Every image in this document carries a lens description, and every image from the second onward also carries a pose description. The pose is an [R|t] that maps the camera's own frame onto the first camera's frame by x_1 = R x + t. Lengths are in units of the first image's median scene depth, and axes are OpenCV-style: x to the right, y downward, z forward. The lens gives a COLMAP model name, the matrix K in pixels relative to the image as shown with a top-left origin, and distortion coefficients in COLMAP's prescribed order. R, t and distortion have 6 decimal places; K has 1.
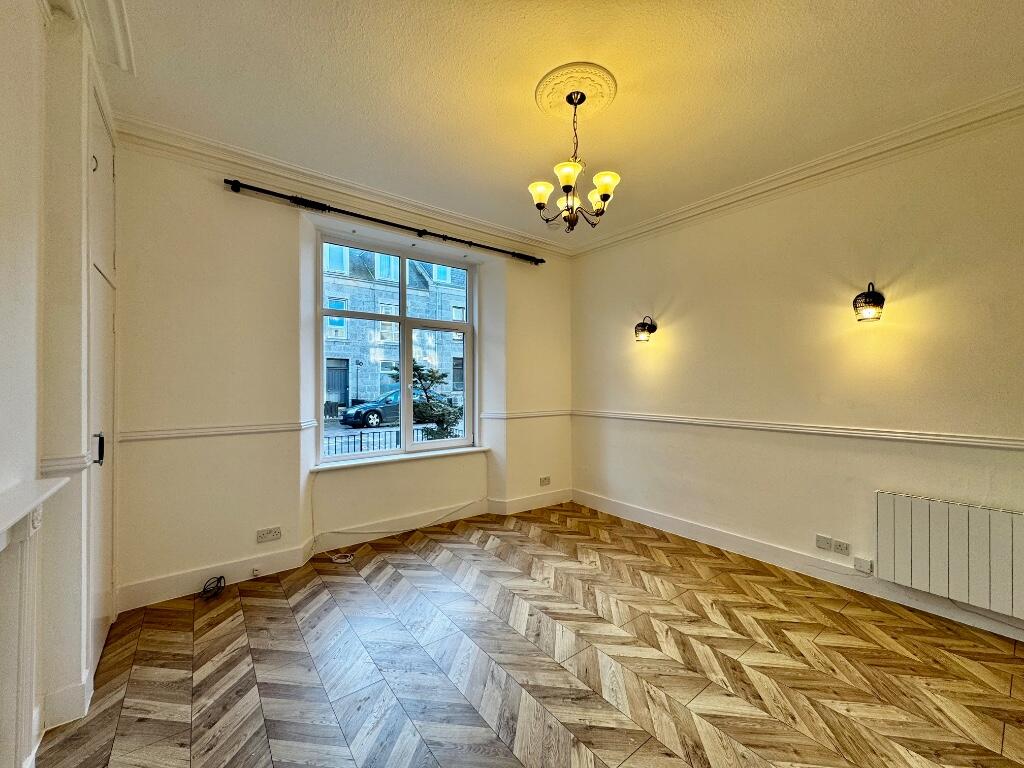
lens RADIAL K [[409.0, 0, 508.1], [0, 409.0, 386.8], [0, 0, 1]] dist [-0.001854, 0.000555]
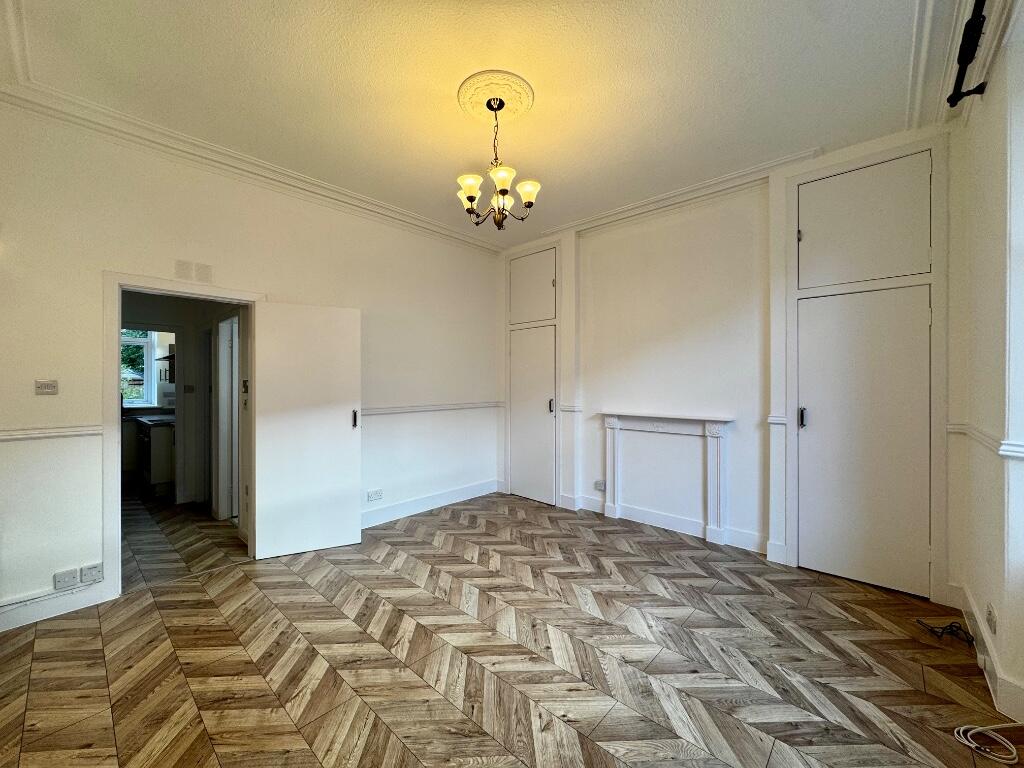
lens RADIAL K [[409.0, 0, 504.4], [0, 409.0, 376.4], [0, 0, 1]] dist [-0.001854, 0.000555]
pose [[-0.986370, -0.001652, -0.164534, 0.284794], [-0.000230, 0.999962, -0.008659, 0.008650], [0.164542, -0.008503, -0.986333, 1.827633]]
